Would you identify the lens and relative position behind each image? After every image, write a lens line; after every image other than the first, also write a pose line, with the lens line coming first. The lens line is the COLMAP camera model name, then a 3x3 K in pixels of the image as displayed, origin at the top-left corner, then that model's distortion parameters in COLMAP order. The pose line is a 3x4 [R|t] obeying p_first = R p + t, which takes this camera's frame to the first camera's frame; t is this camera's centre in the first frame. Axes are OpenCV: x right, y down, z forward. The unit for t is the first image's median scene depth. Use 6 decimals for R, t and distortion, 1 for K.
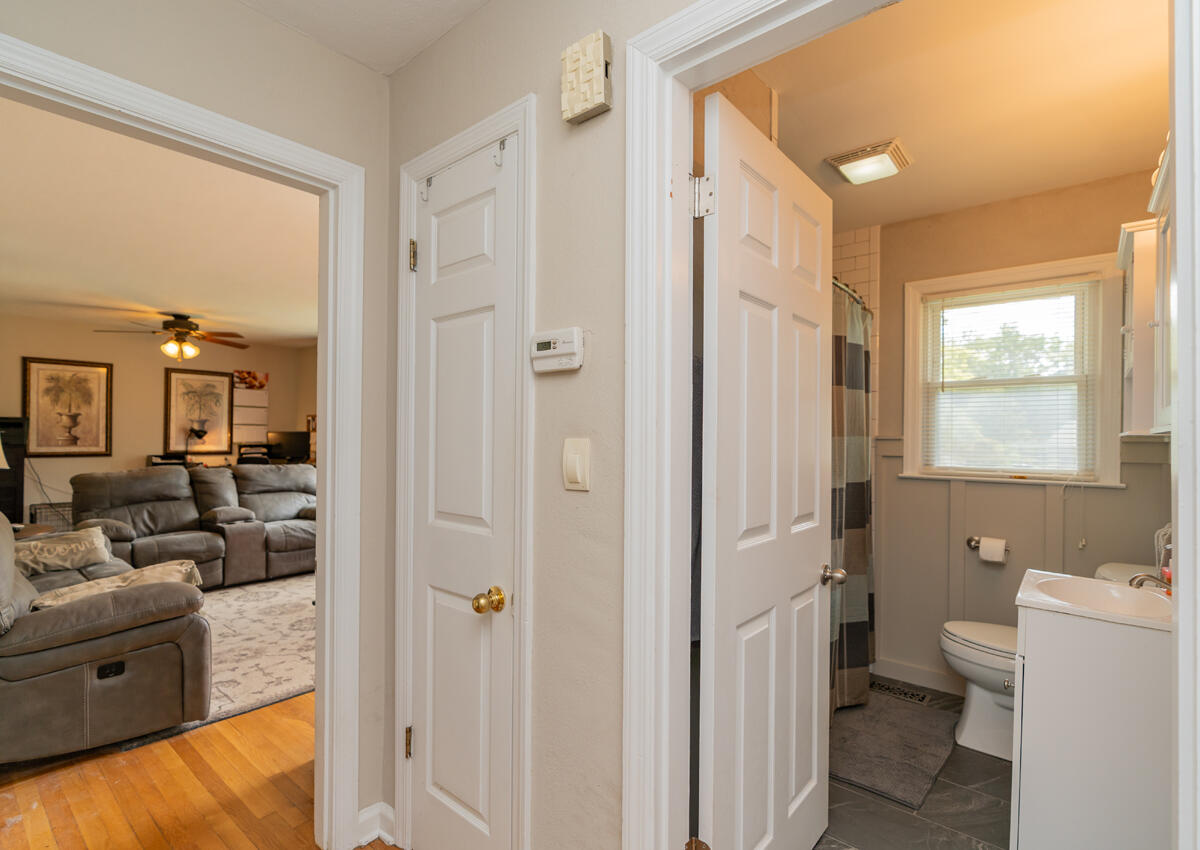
lens RADIAL K [[579.1, 0, 597.9], [0, 579.1, 438.4], [0, 0, 1]] dist [-0.000368, -0.000086]
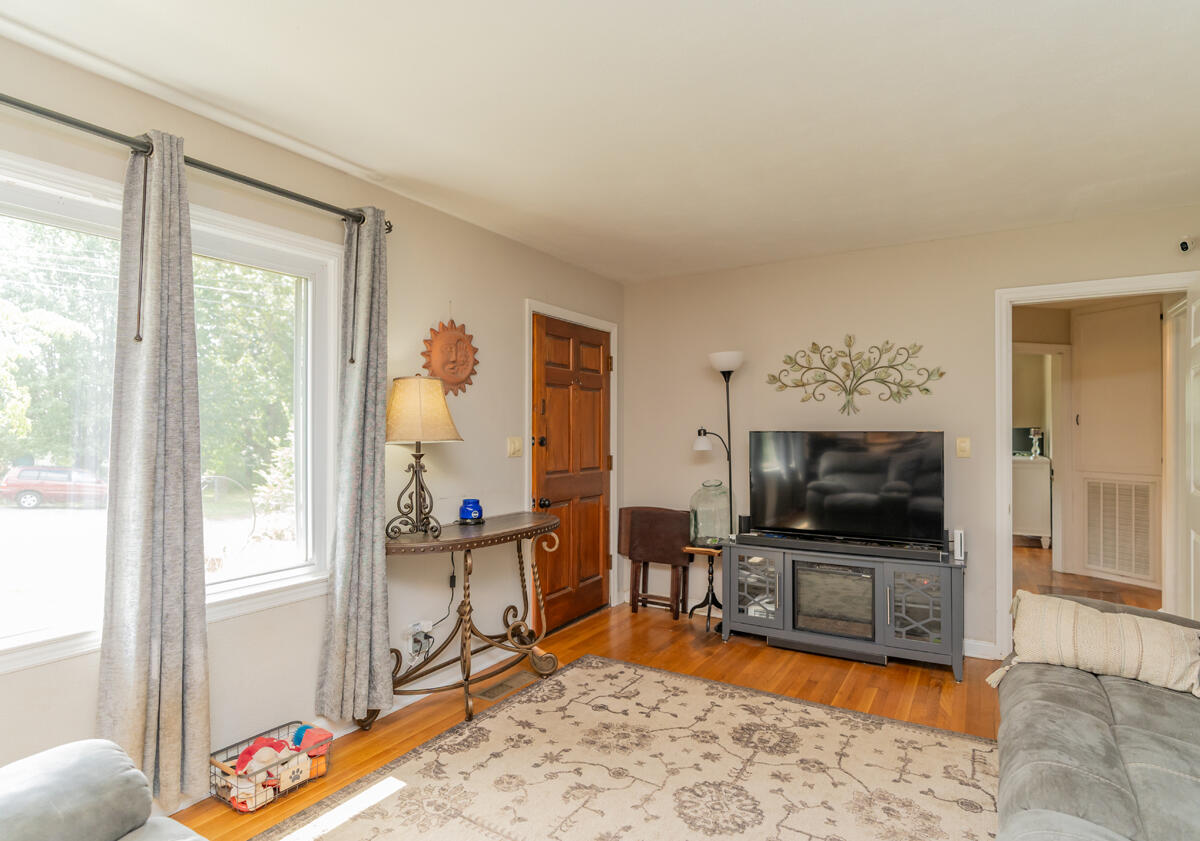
lens RADIAL K [[627.0, 0, 627.9], [0, 627.0, 425.7], [0, 0, 1]] dist [-0.001613, 0.000122]
pose [[-0.180665, -0.000549, 0.983545, -0.678884], [0.000526, 1.000000, 0.000655, -0.011237], [-0.983545, 0.000635, -0.180665, 0.783163]]
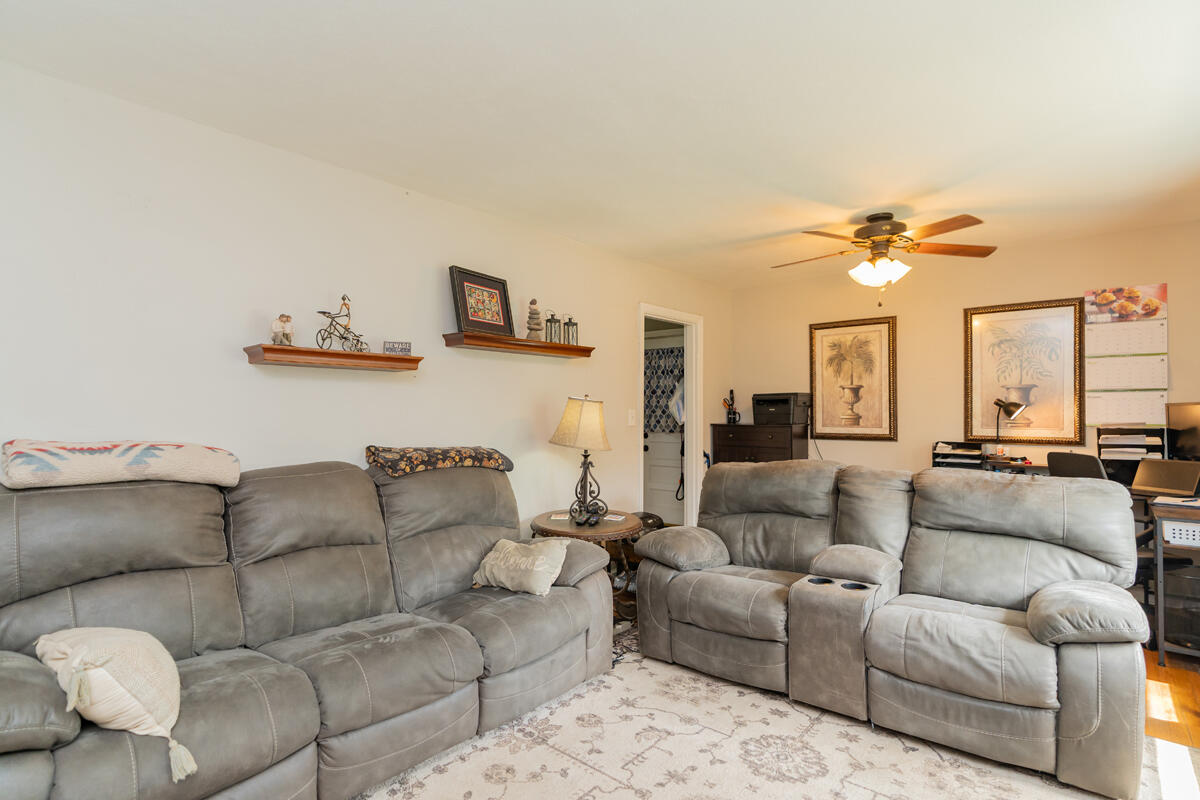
lens RADIAL K [[590.1, 0, 600.3], [0, 590.1, 406.1], [0, 0, 1]] dist [-0.004091, -0.000228]
pose [[-0.012513, -0.019938, -0.999723, -0.086117], [-0.000994, 0.999801, -0.019927, 0.001751], [0.999921, 0.000745, -0.012531, 0.663733]]
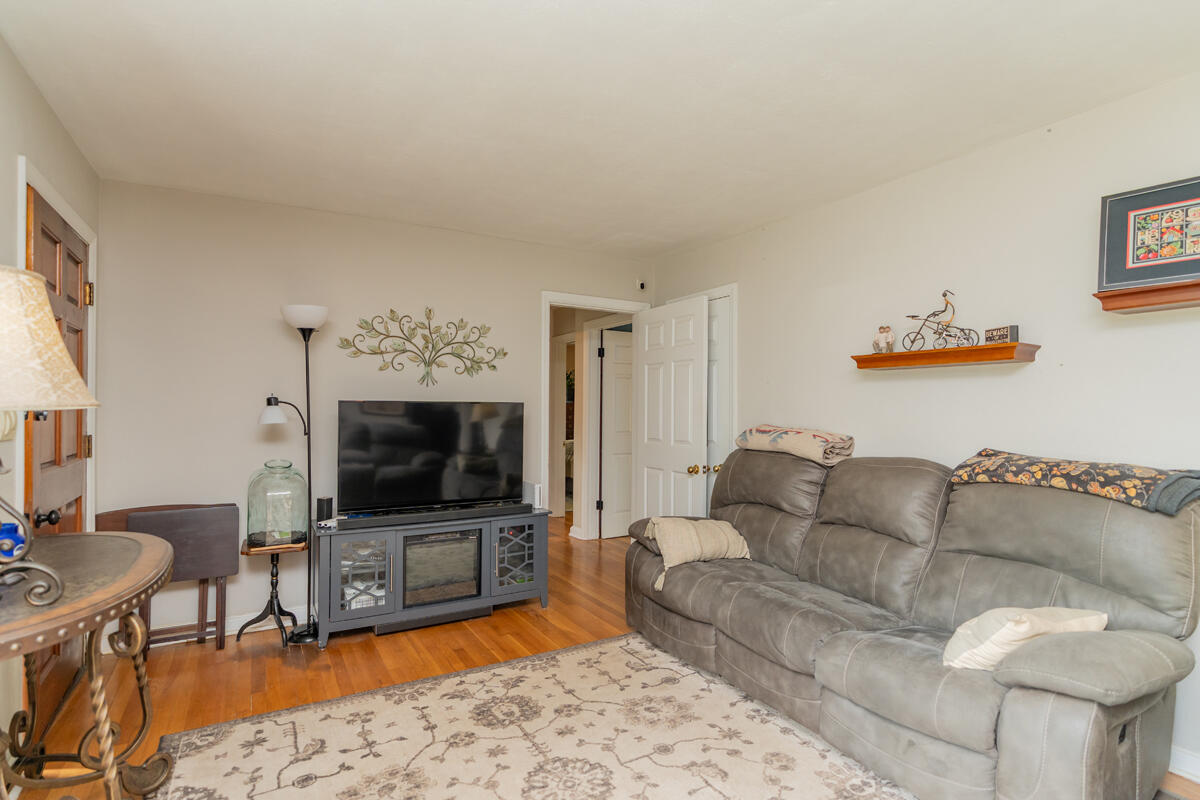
lens RADIAL K [[590.1, 0, 600.3], [0, 590.1, 406.1], [0, 0, 1]] dist [-0.004091, -0.000228]
pose [[-0.943048, -0.012602, 0.332417, -0.452075], [-0.013757, 0.999905, -0.001121, -0.002064], [-0.332371, -0.005630, -0.943132, 0.976349]]
